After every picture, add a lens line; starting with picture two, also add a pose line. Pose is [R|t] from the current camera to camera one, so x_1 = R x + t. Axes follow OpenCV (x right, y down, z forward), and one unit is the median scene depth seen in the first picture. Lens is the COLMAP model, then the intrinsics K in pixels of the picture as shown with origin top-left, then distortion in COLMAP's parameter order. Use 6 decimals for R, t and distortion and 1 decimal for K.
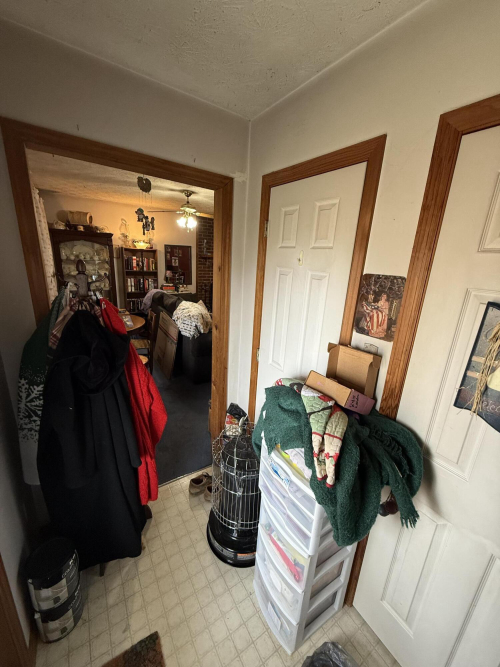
lens RADIAL K [[265.9, 0, 248.0], [0, 265.9, 331.3], [0, 0, 1]] dist [0.000350, 0.000848]
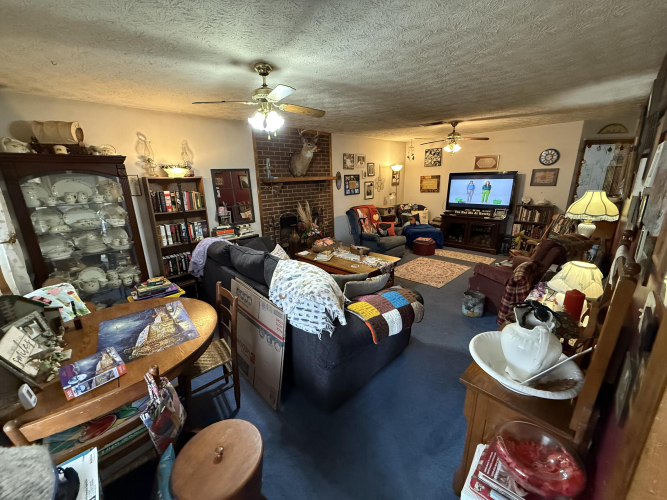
lens RADIAL K [[265.9, 0, 331.6], [0, 265.9, 249.3], [0, 0, 1]] dist [0.000350, 0.000848]
pose [[0.978172, -0.129178, 0.162768, -0.164131], [0.131701, 0.991278, -0.004760, -0.087751], [-0.160733, 0.026093, 0.986653, 0.314198]]
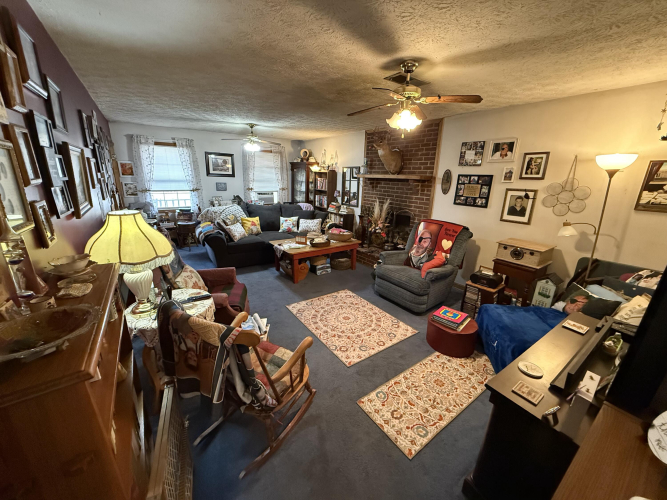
lens RADIAL K [[265.9, 0, 331.7], [0, 265.9, 248.4], [0, 0, 1]] dist [0.000350, 0.000848]
pose [[0.034437, 0.221379, -0.974580, 0.886891], [-0.294004, 0.934252, 0.201829, -0.245559], [0.955184, 0.279580, 0.097259, 1.040613]]
